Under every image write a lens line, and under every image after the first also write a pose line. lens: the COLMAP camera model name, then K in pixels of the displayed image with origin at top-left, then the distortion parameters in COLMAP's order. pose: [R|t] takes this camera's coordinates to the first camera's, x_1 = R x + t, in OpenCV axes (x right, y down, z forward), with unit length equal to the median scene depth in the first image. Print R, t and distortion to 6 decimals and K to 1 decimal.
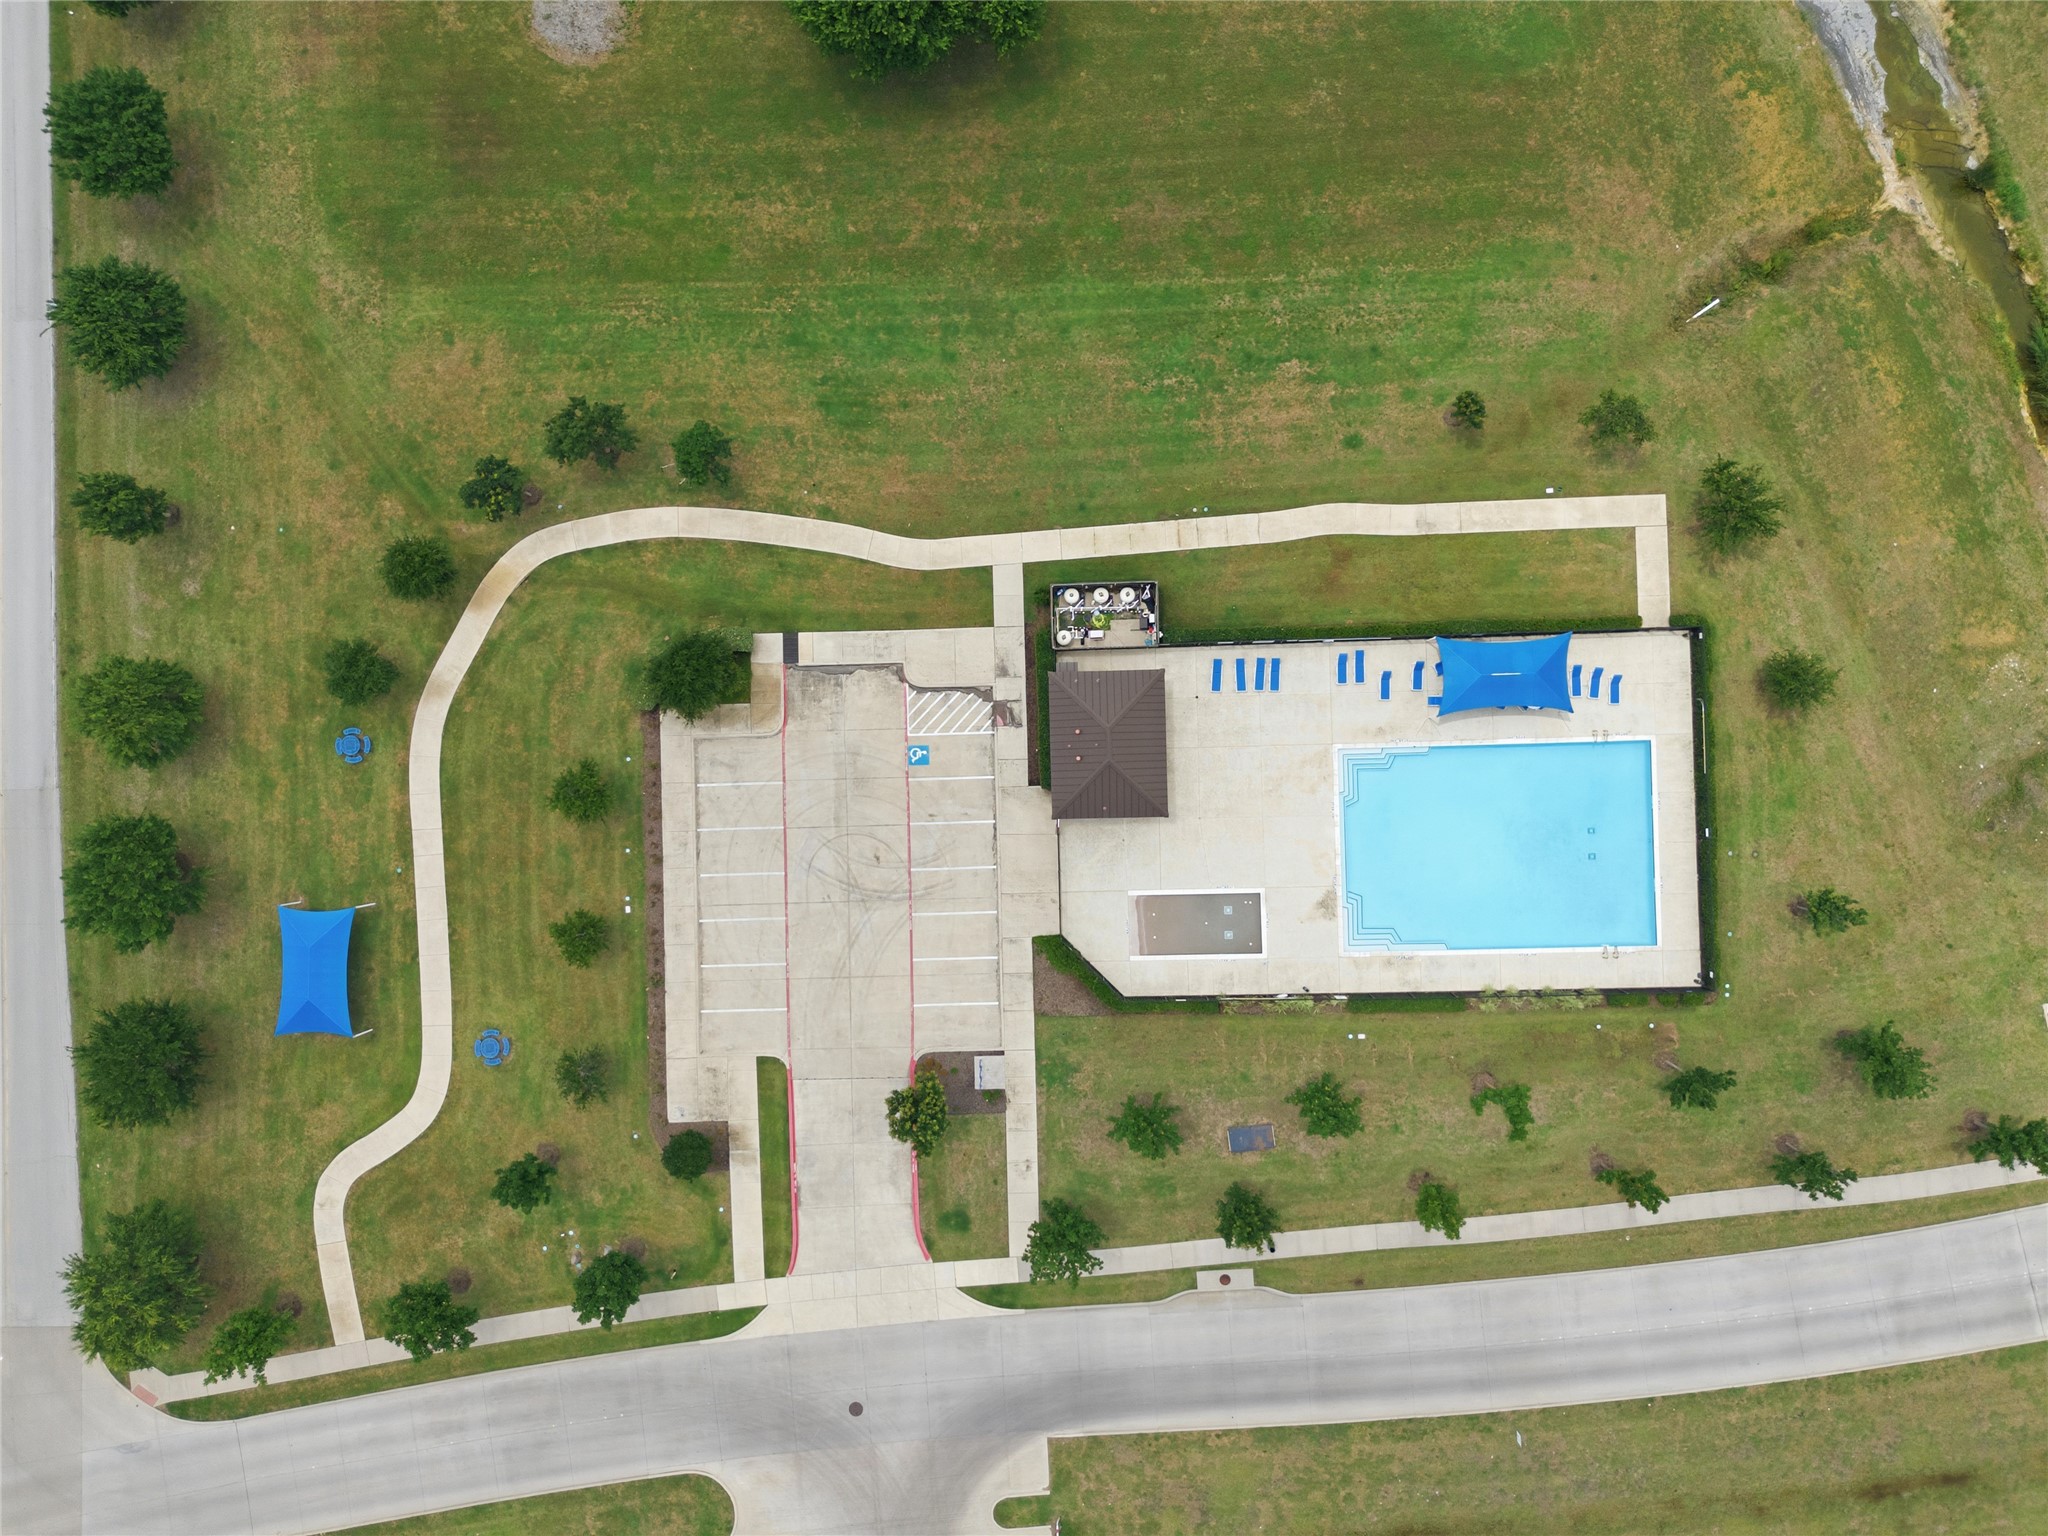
lens RADIAL K [[1436.8, 0, 1024.0], [0, 1436.8, 768.0], [0, 0, 1]] dist [0.037116, -0.026986]
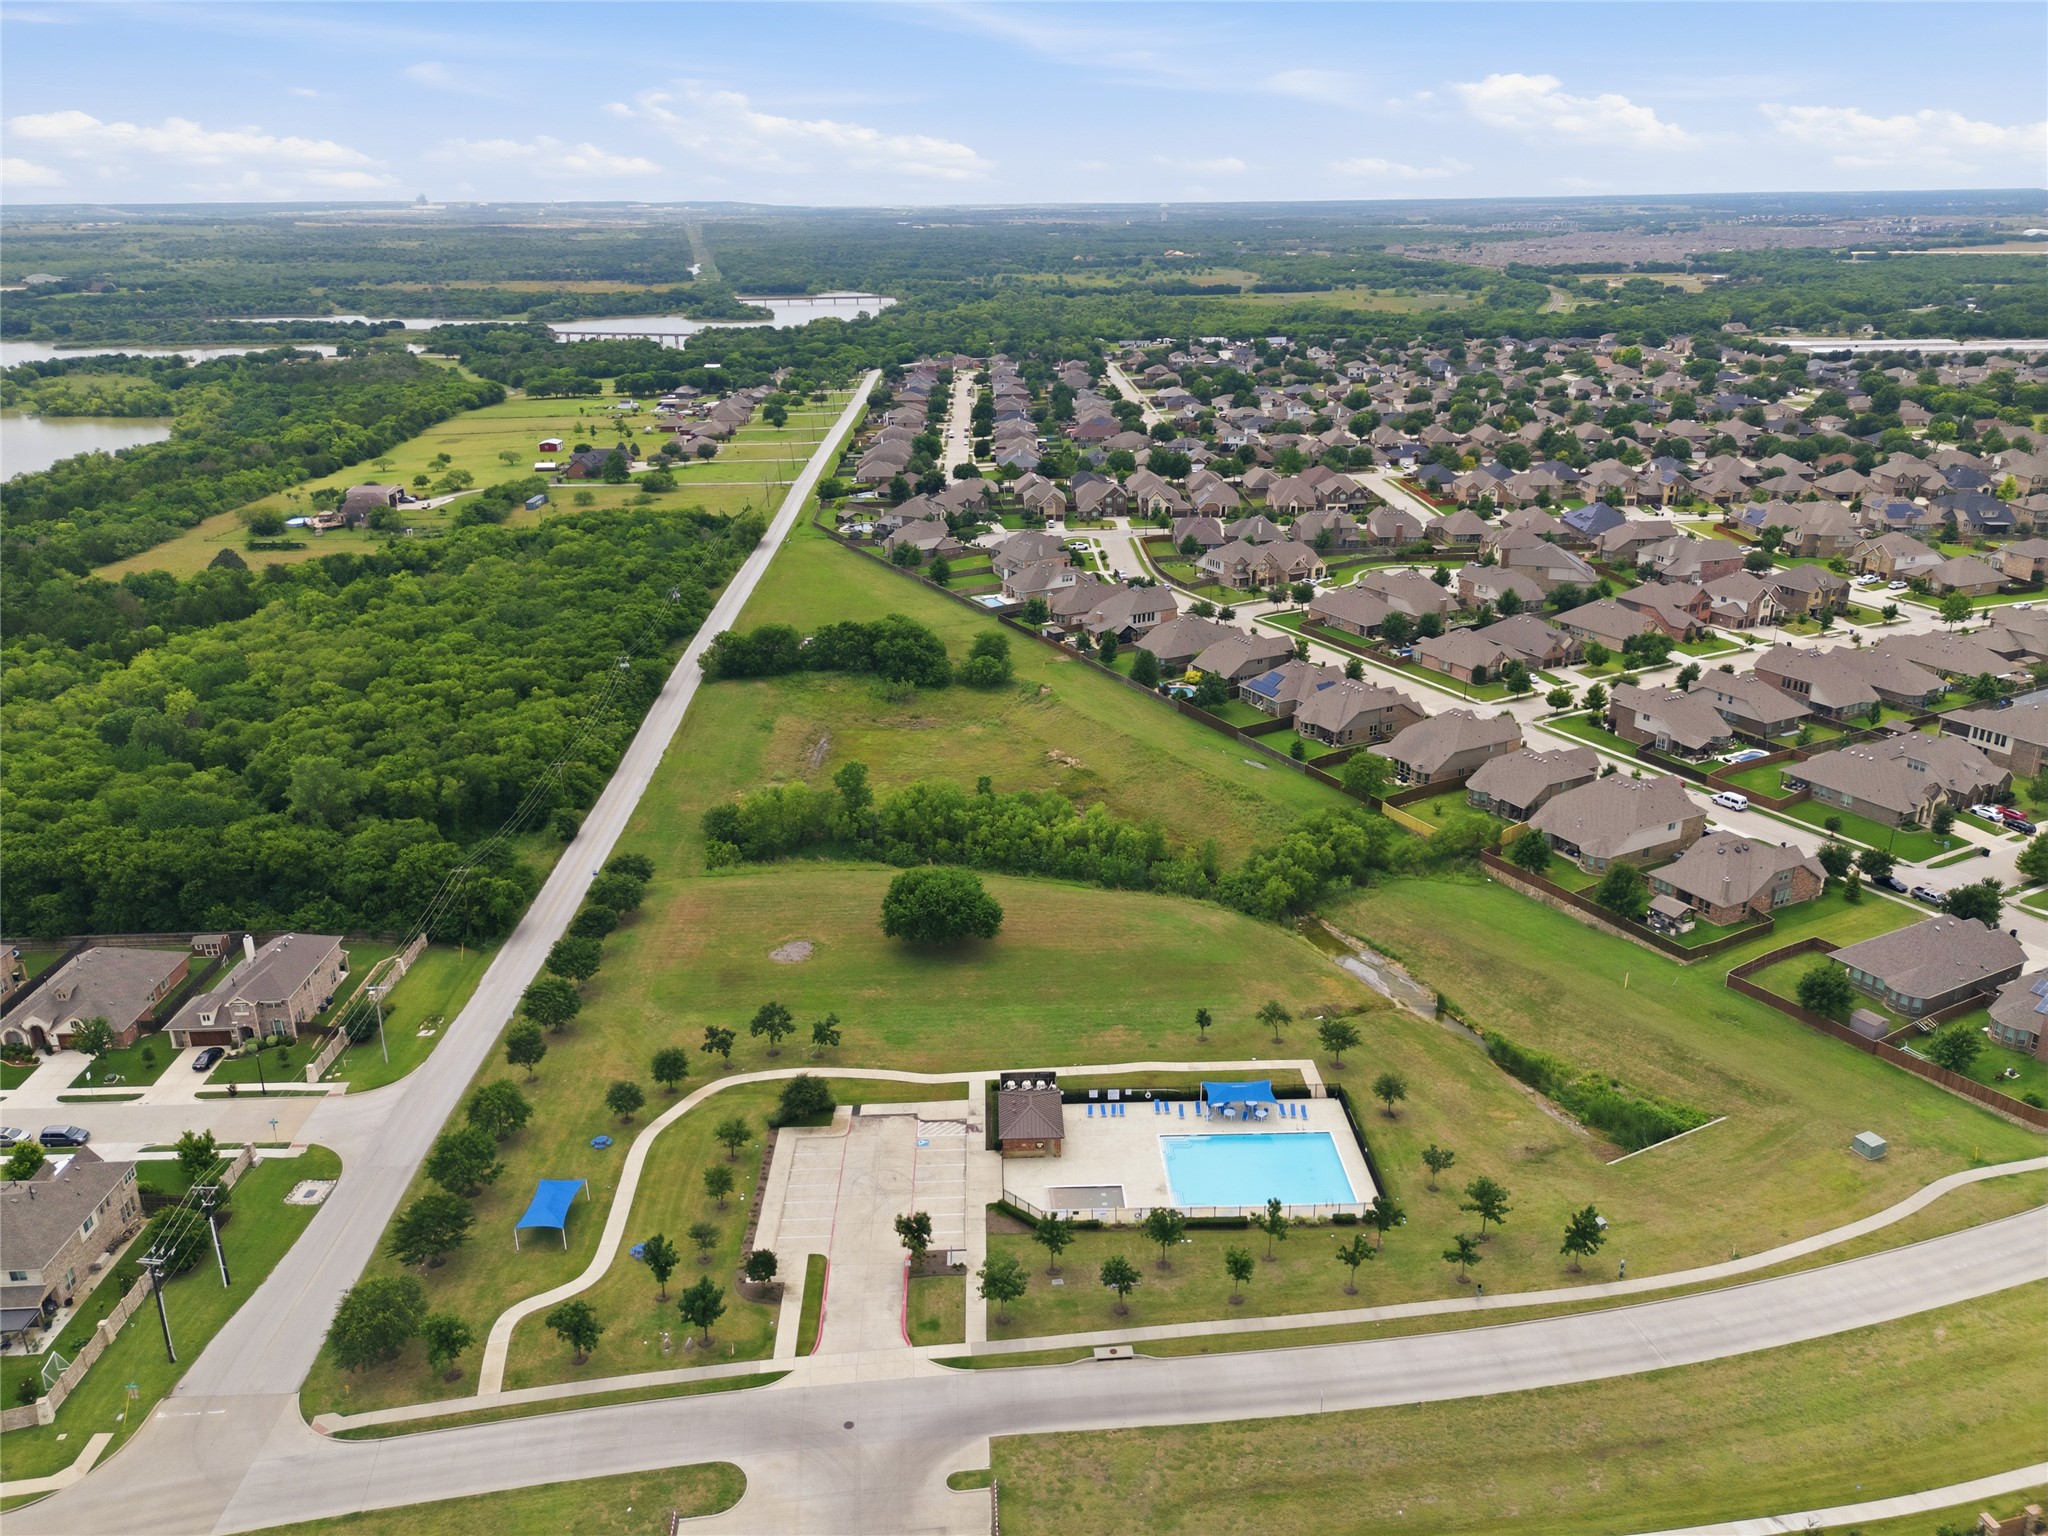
lens RADIAL K [[1436.8, 0, 1024.0], [0, 1436.8, 768.0], [0, 0, 1]] dist [0.037116, -0.026986]
pose [[0.999758, 0.019097, 0.010887, 0.021999], [0.003075, 0.368889, -0.929468, 1.480689], [-0.021766, 0.929277, 0.368742, -0.080855]]
